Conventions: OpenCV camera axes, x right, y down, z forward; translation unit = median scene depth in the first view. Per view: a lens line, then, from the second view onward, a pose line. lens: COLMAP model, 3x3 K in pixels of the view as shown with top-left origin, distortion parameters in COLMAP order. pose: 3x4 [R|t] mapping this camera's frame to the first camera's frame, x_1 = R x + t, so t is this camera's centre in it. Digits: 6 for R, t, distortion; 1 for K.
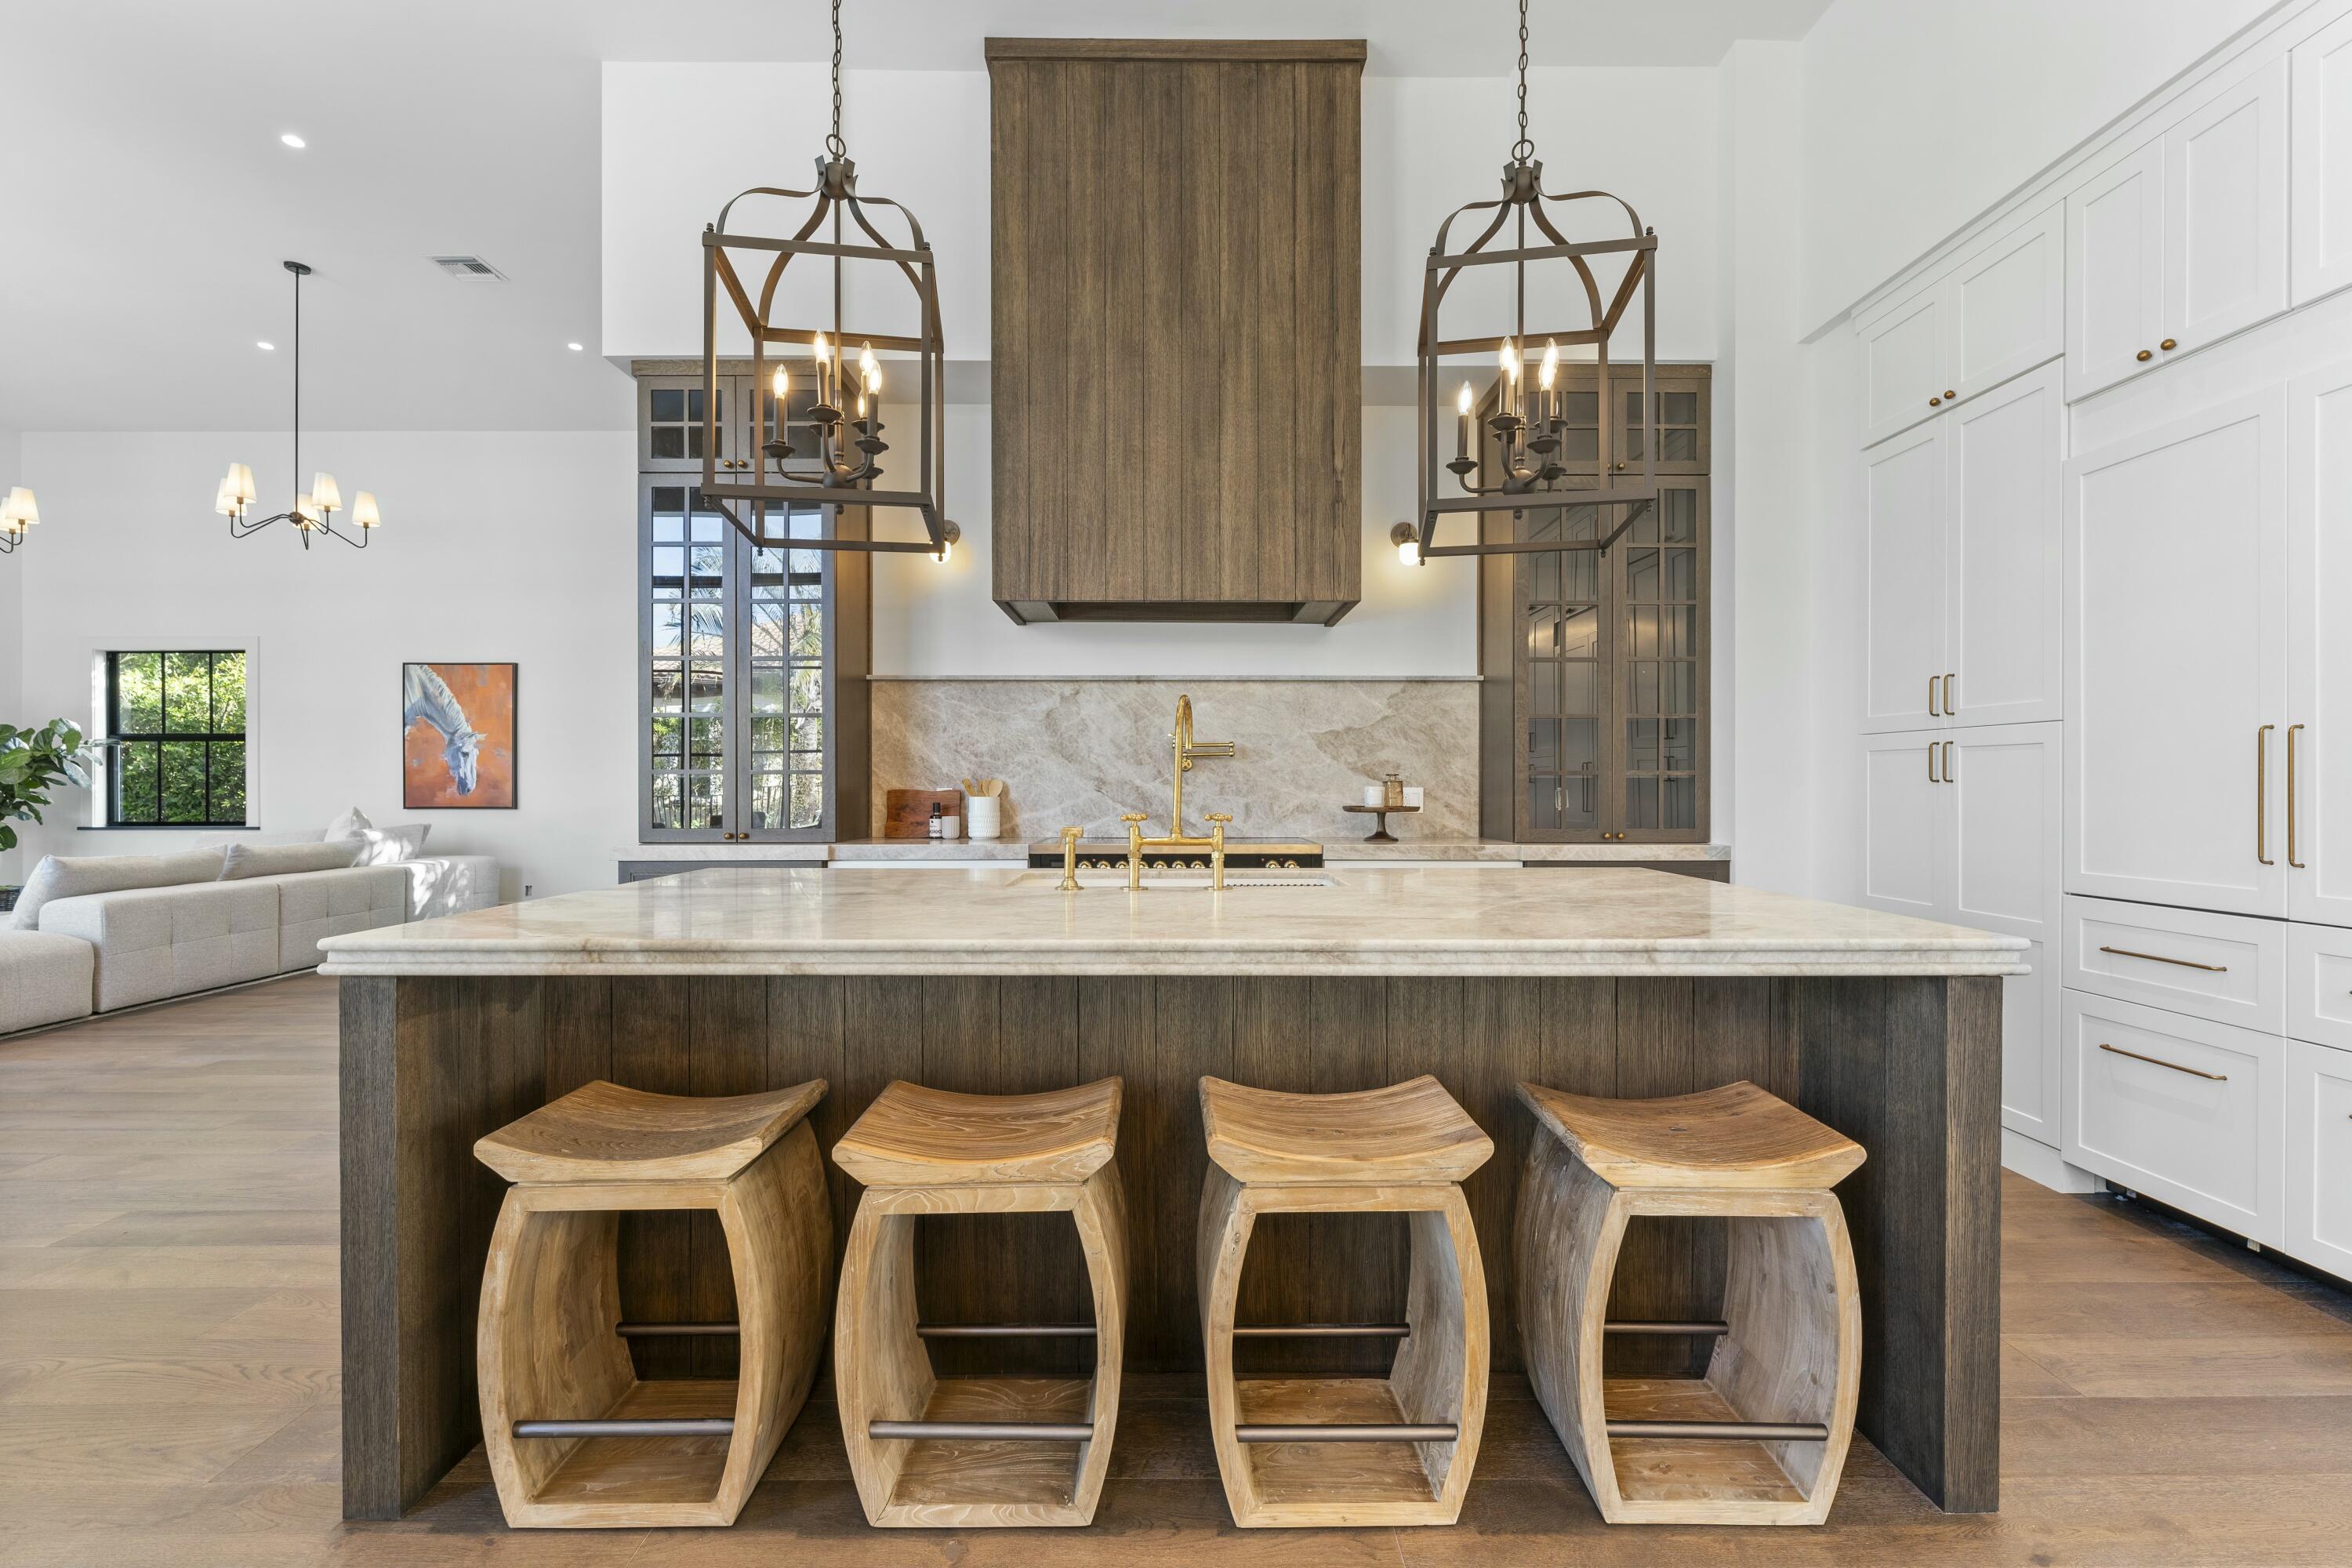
lens RADIAL K [[1039.4, 0, 1179.7], [0, 1039.4, 789.0], [0, 0, 1]] dist [0.000880, -0.000114]
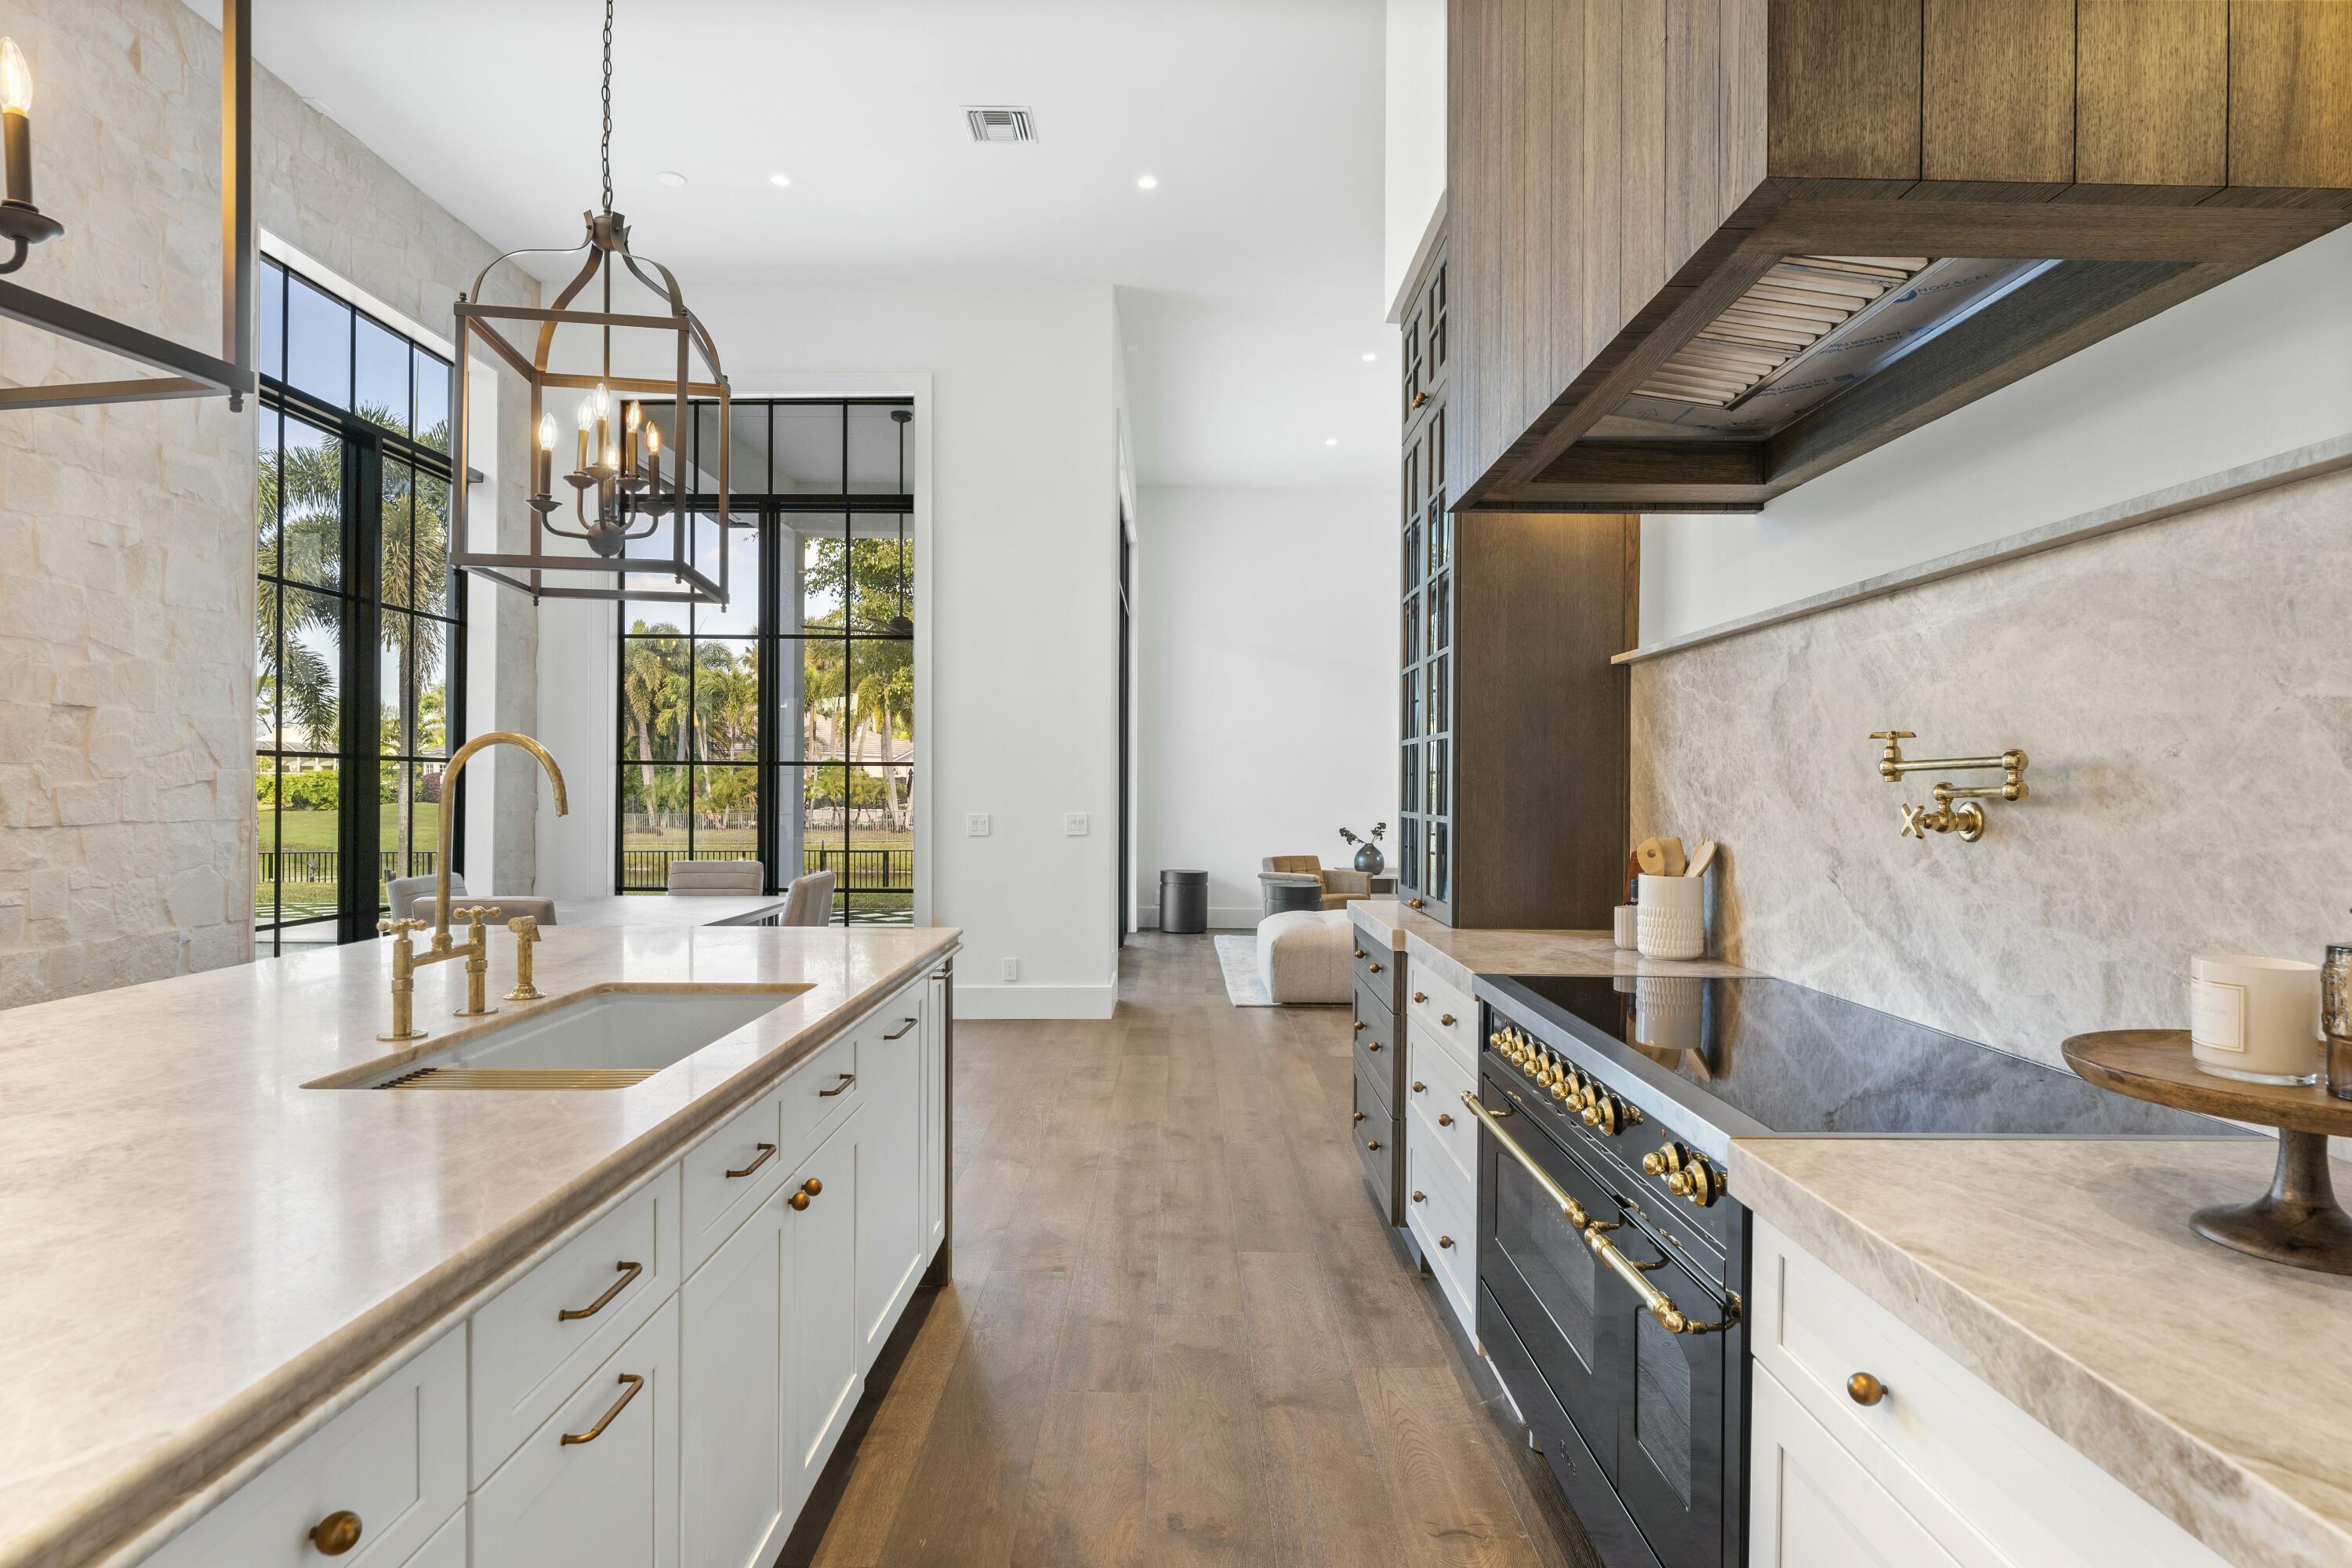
lens RADIAL K [[1234.4, 0, 1176.0], [0, 1234.4, 784.0], [0, 0, 1]] dist [0.001518, -0.000105]
pose [[-0.010329, -0.002507, -0.999944, 0.461630], [-0.014196, 0.999896, -0.002361, -0.035373], [0.999846, 0.014170, -0.010363, 0.854812]]
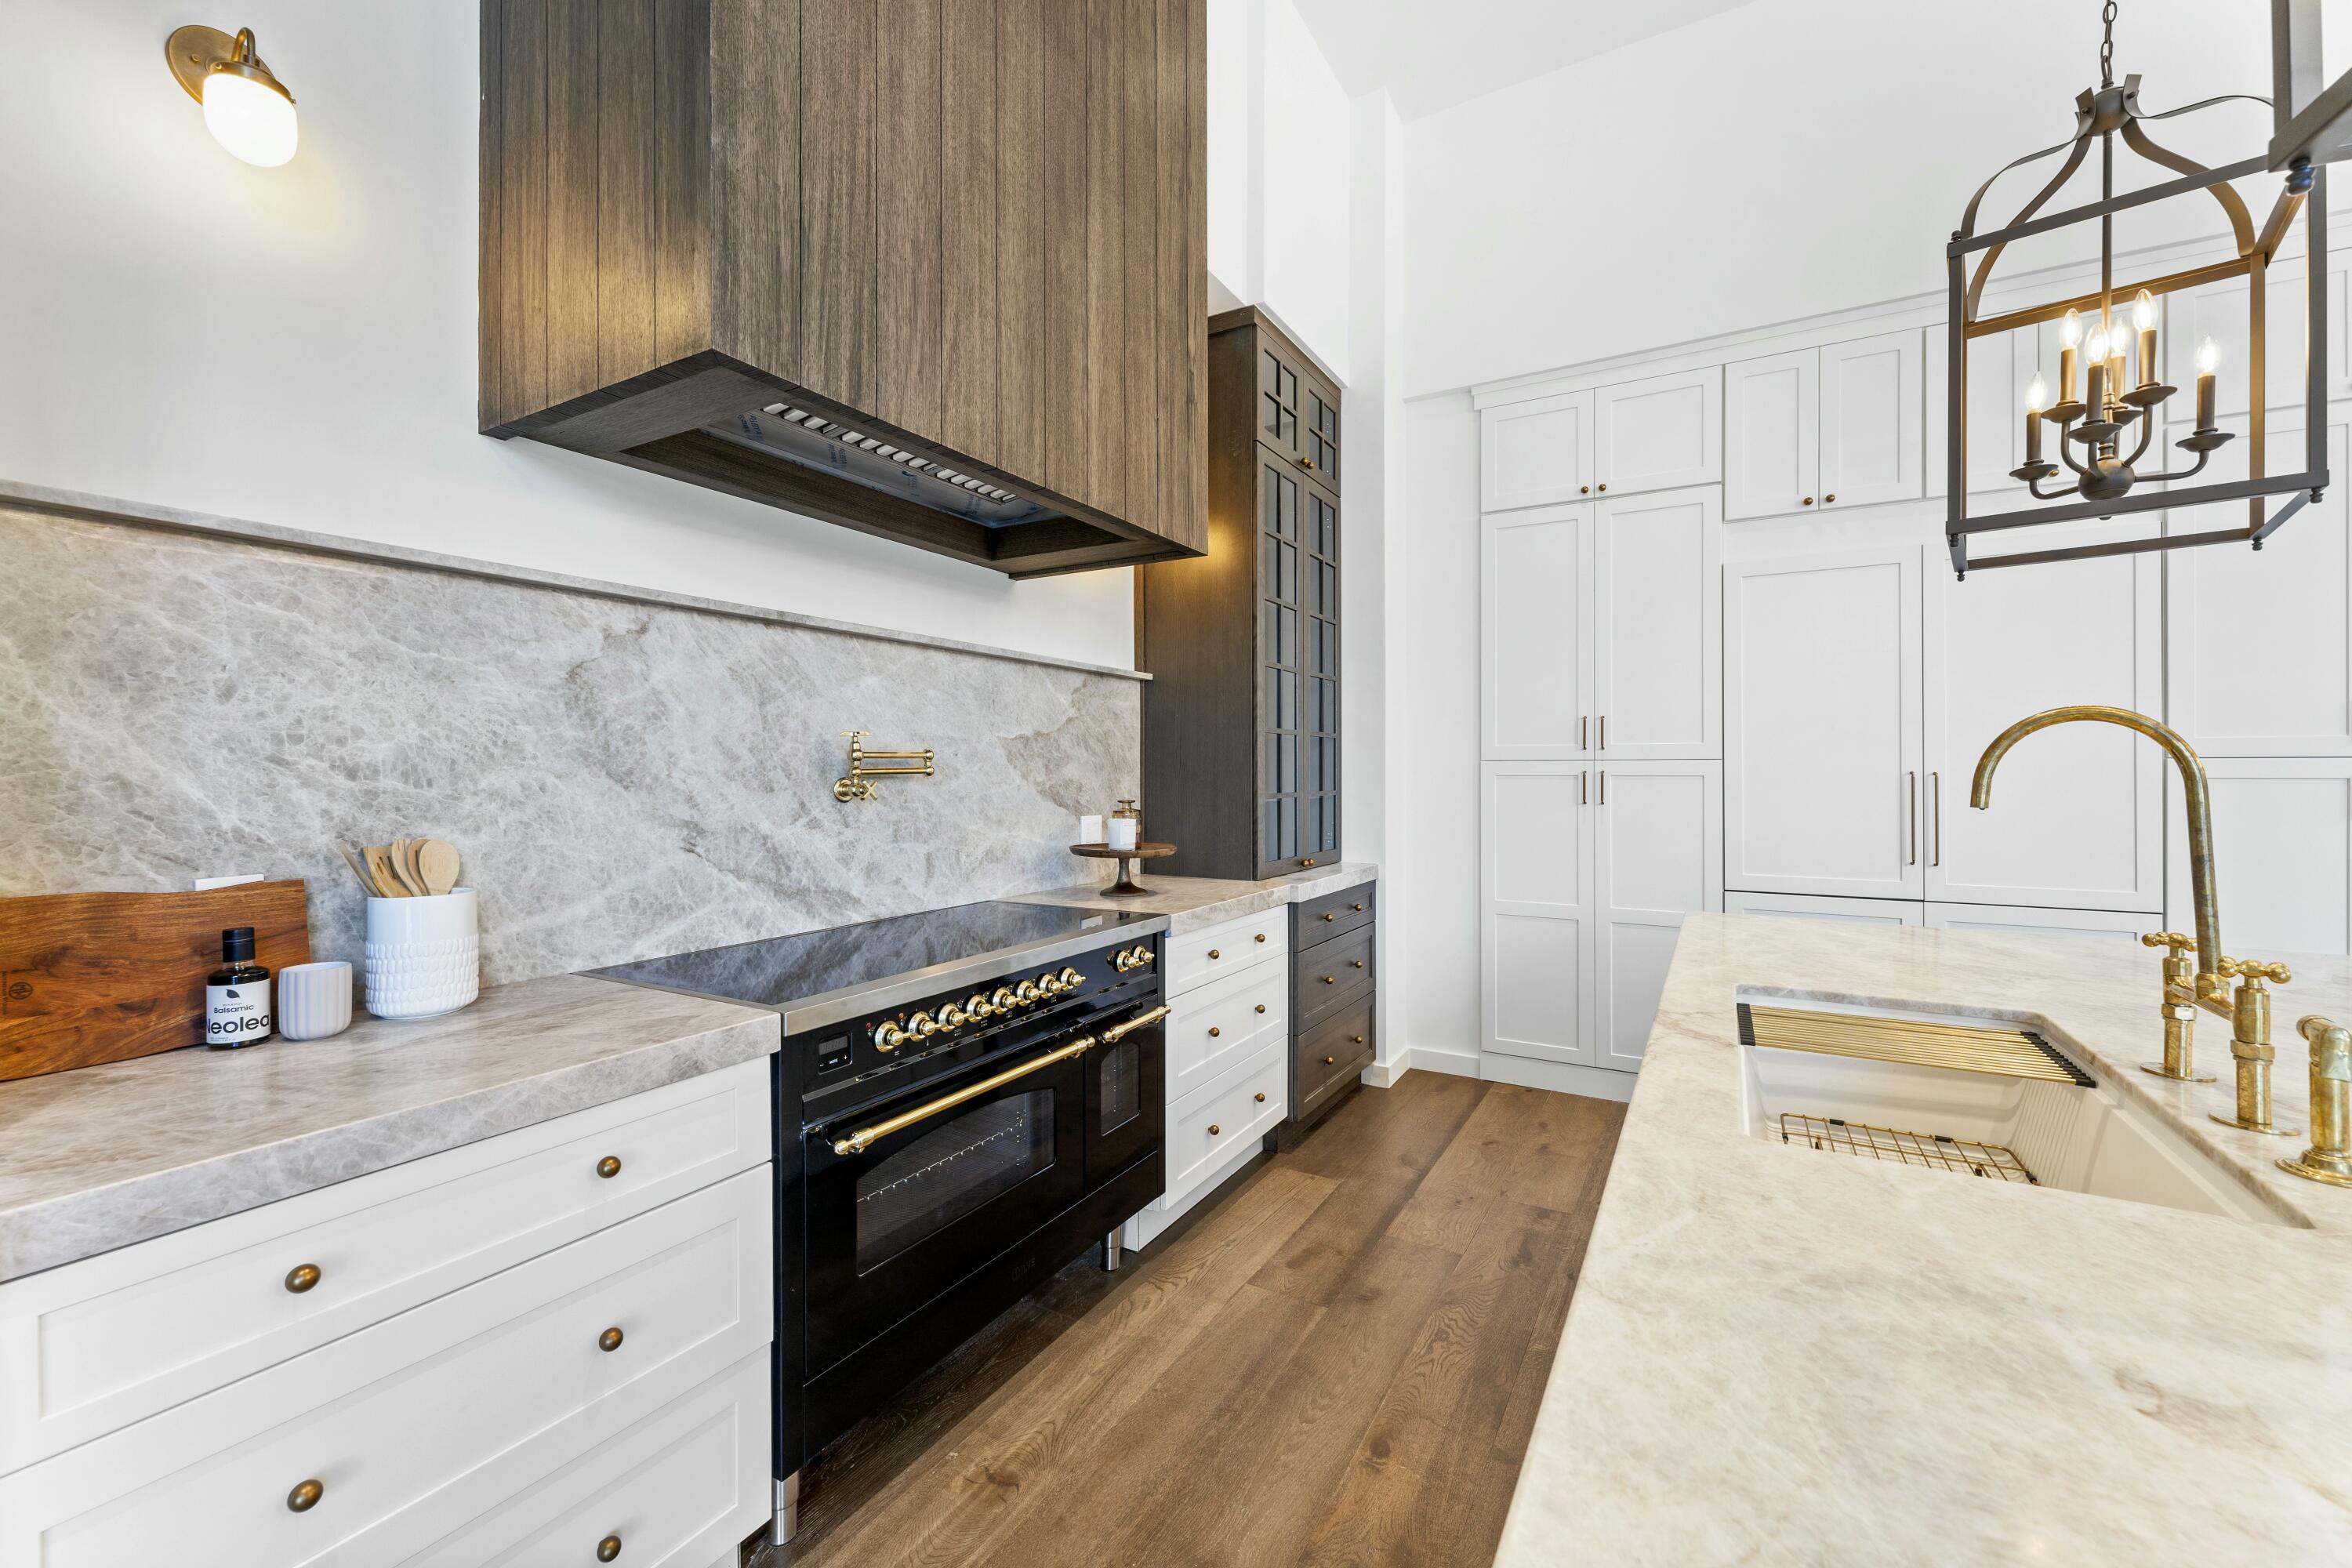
lens RADIAL K [[945.0, 0, 1183.0], [0, 945.0, 773.1], [0, 0, 1]] dist [-0.001676, -0.000098]
pose [[0.505624, -0.001290, 0.862753, -0.372609], [0.004152, 0.999991, -0.000938, -0.035289], [-0.862744, 0.004056, 0.505625, 0.688172]]
